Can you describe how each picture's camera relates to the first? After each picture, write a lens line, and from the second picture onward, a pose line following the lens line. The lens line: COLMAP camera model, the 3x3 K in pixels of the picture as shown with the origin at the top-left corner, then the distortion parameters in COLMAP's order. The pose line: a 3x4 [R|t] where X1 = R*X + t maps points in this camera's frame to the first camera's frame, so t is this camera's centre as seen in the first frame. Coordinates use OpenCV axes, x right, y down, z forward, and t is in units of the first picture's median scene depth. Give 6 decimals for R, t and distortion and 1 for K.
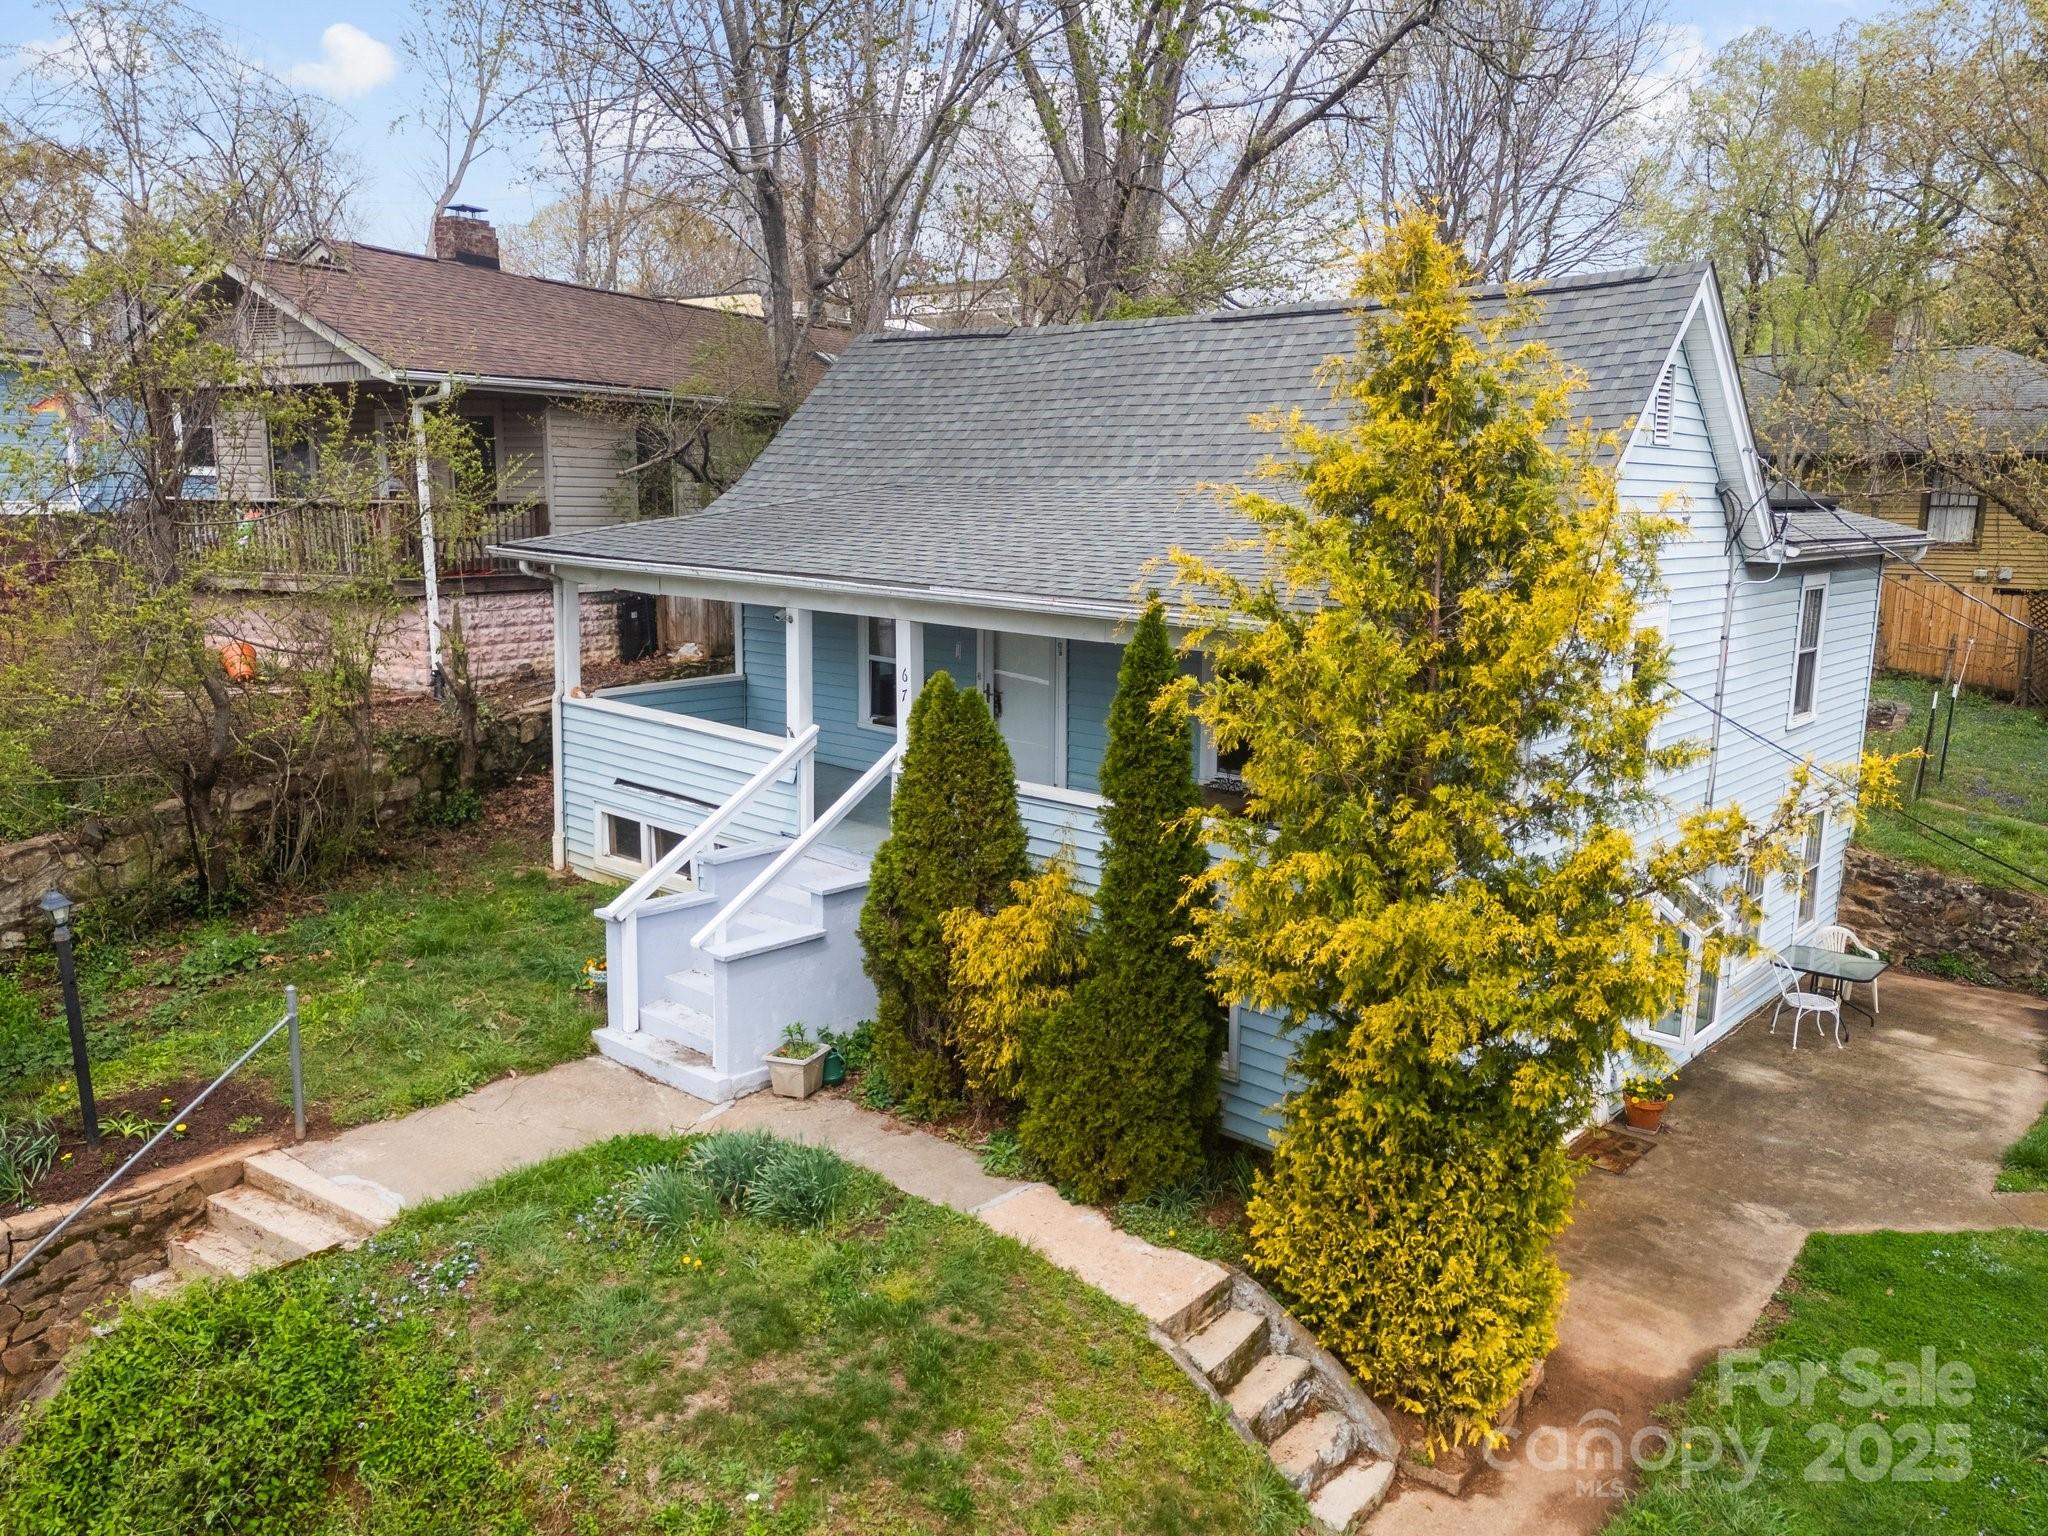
lens RADIAL K [[1515.7, 0, 1027.3], [0, 1515.7, 772.9], [0, 0, 1]] dist [0.029334, -0.015930]
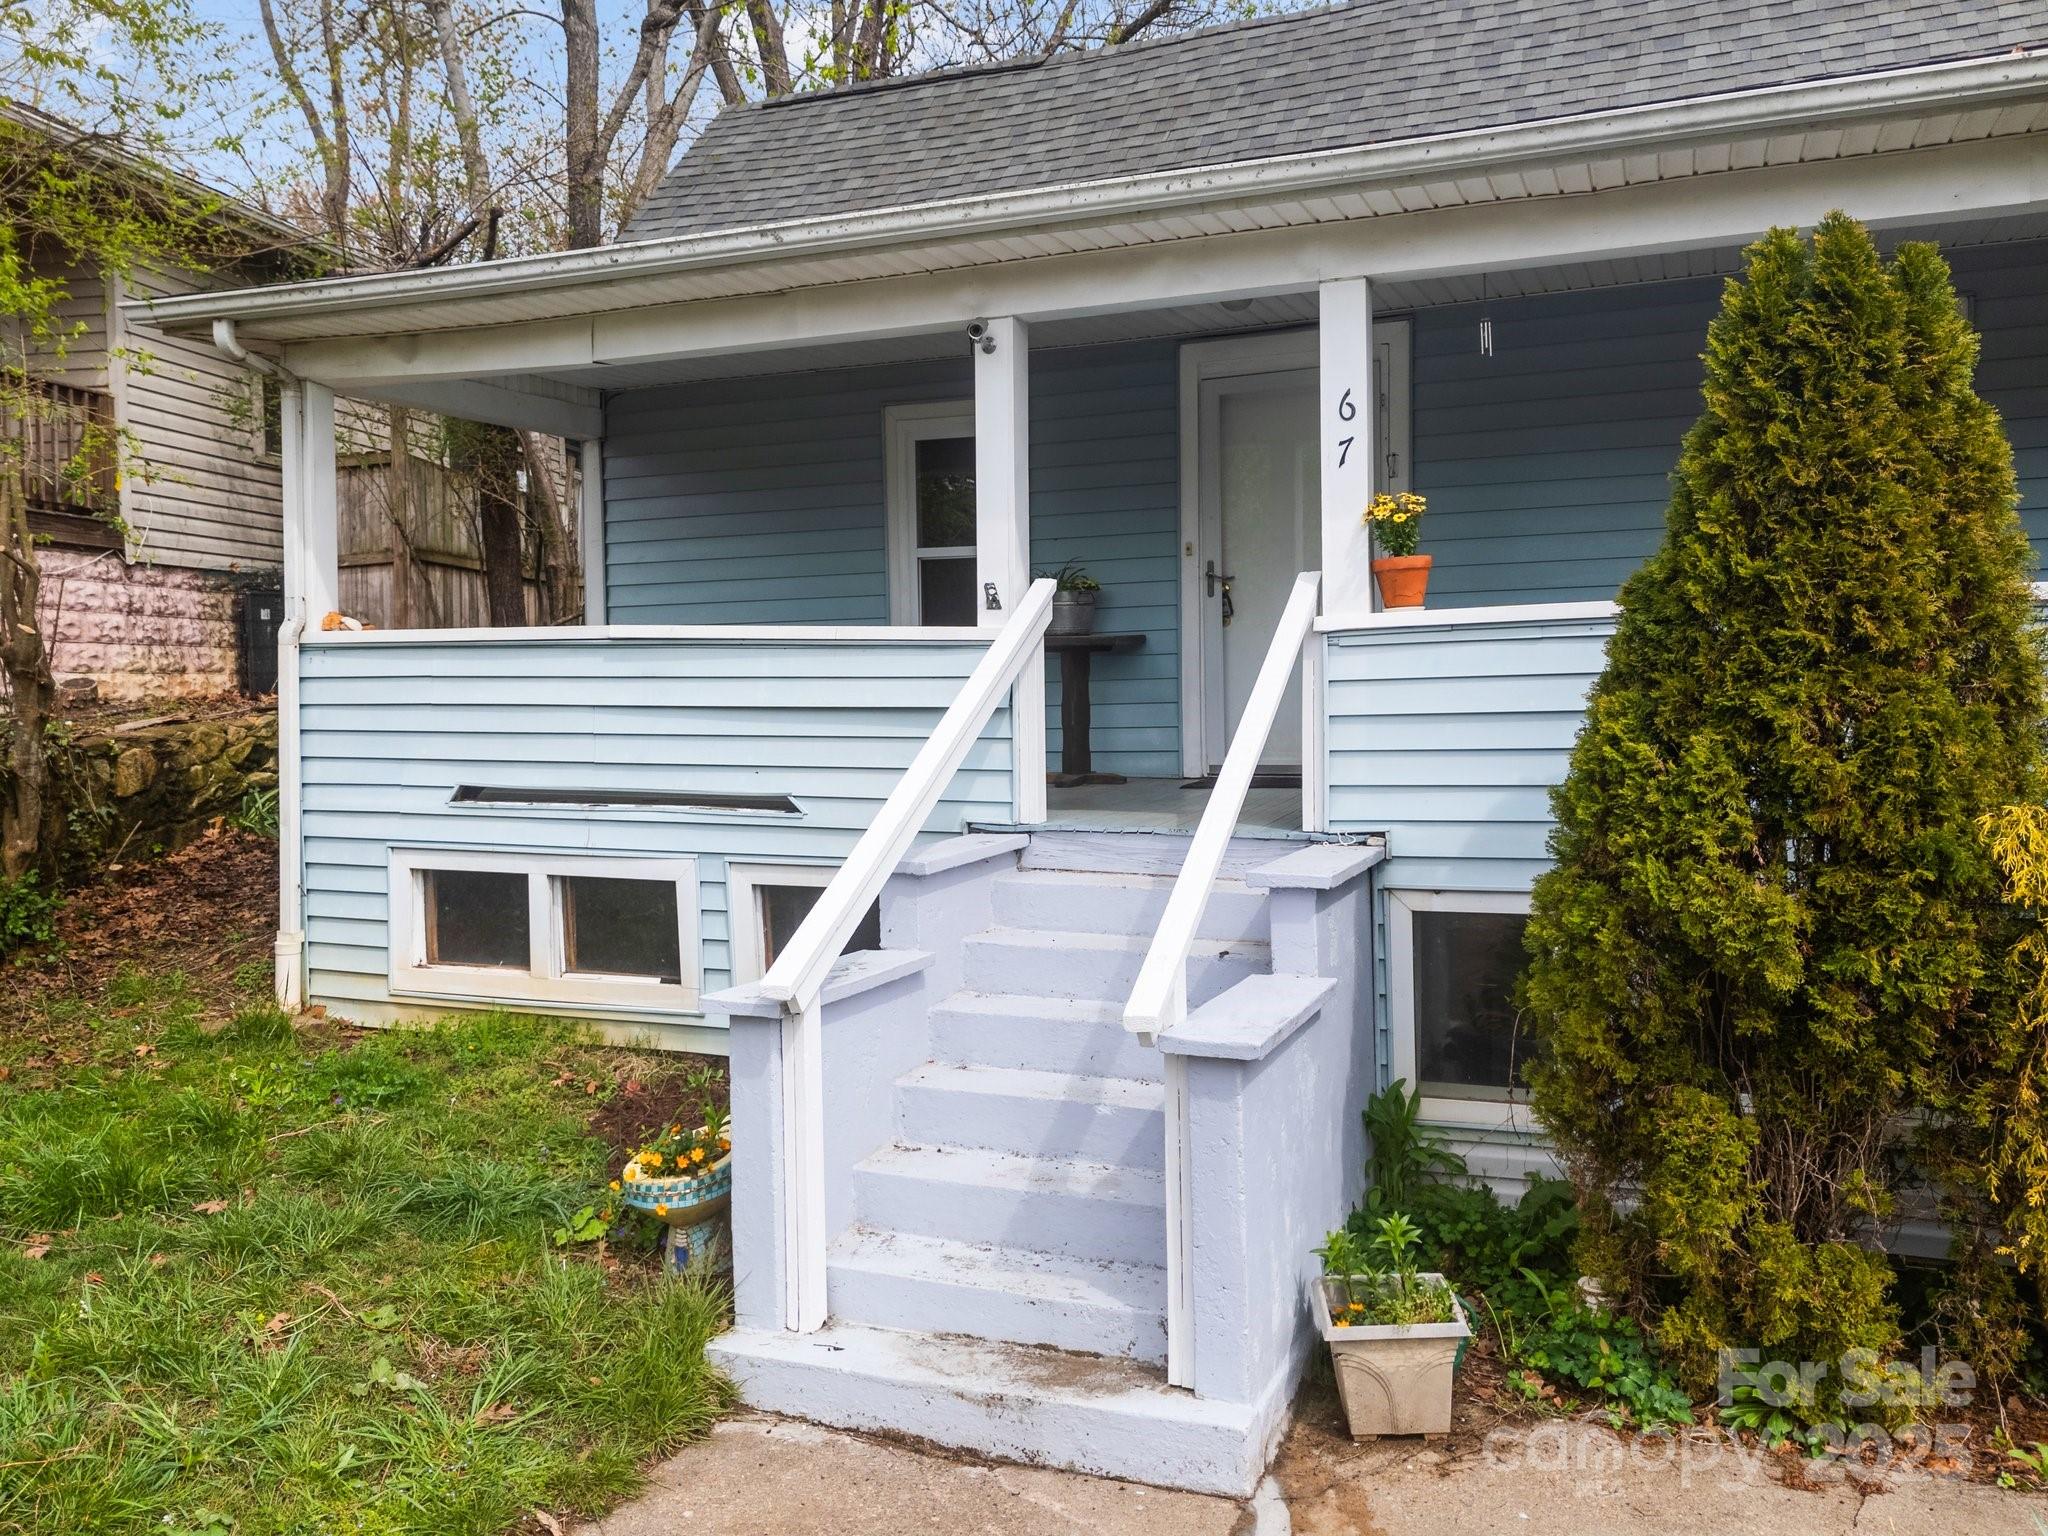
lens RADIAL K [[1580.8, 0, 1023.5], [0, 1580.8, 757.0], [0, 0, 1]] dist [0.034523, -0.015581]
pose [[0.941524, -0.047538, 0.333575, -0.307436], [0.092599, 0.988384, -0.120508, 0.078530], [-0.323971, 0.144350, 0.934990, 0.559688]]
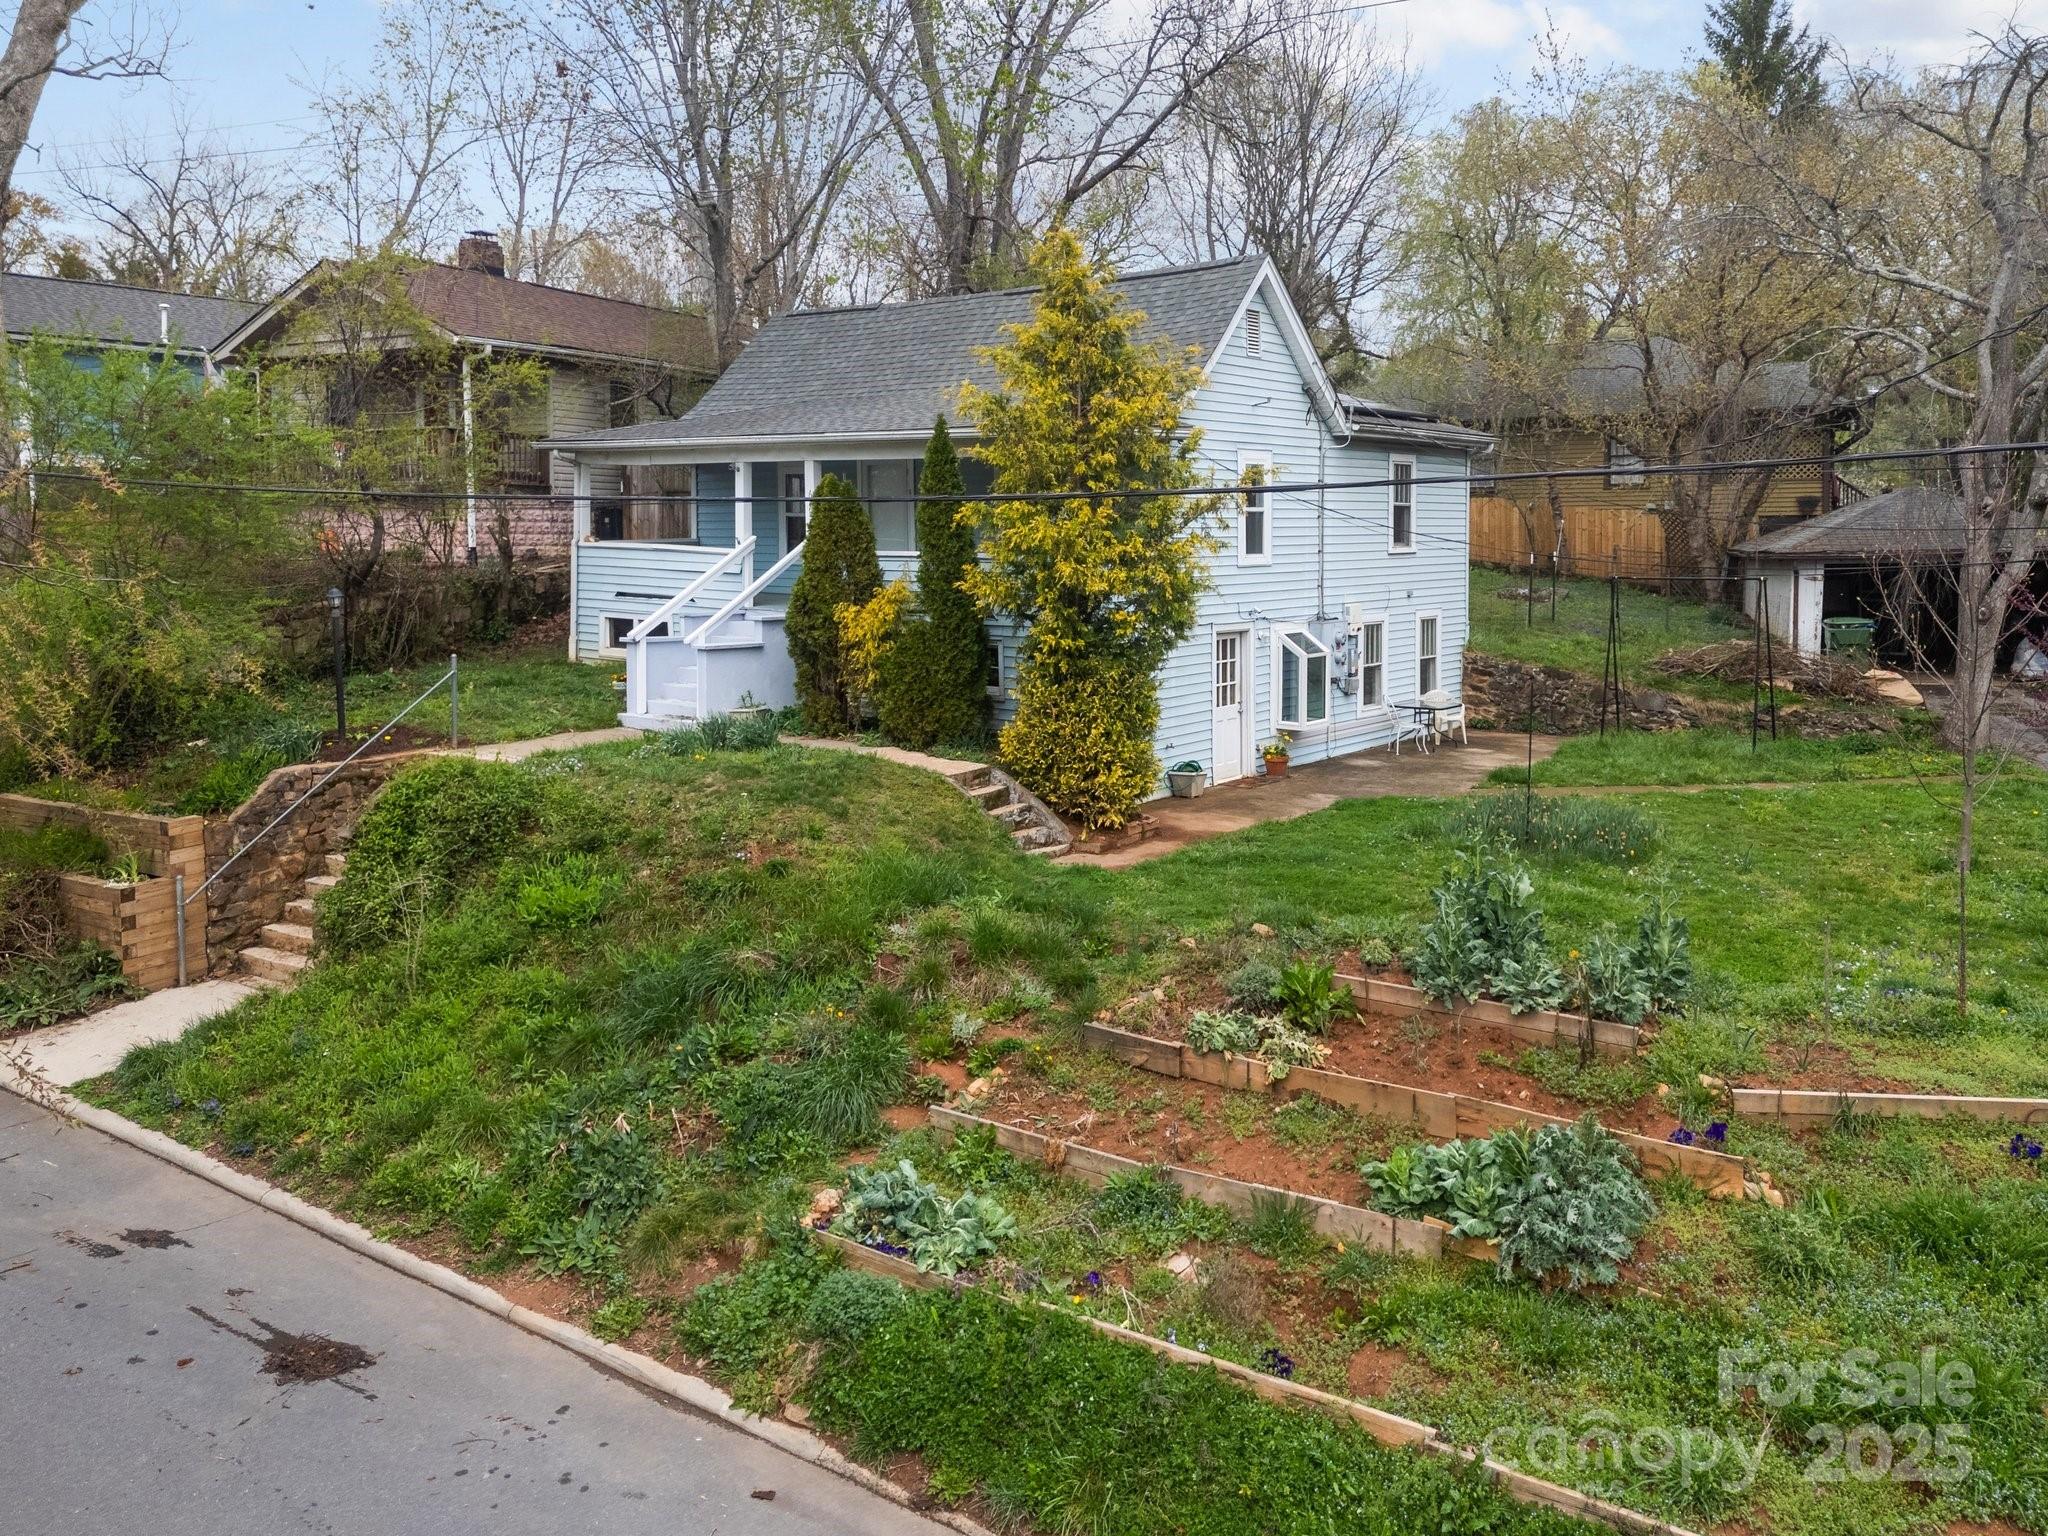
lens RADIAL K [[1580.8, 0, 1031.3], [0, 1580.8, 610.1], [0, 0, 1]] dist [0.034523, -0.015581]
pose [[0.997995, -0.017355, 0.060869, 0.048161], [0.025083, 0.991382, -0.128580, 0.265459], [-0.058113, 0.129849, 0.989829, -0.649590]]
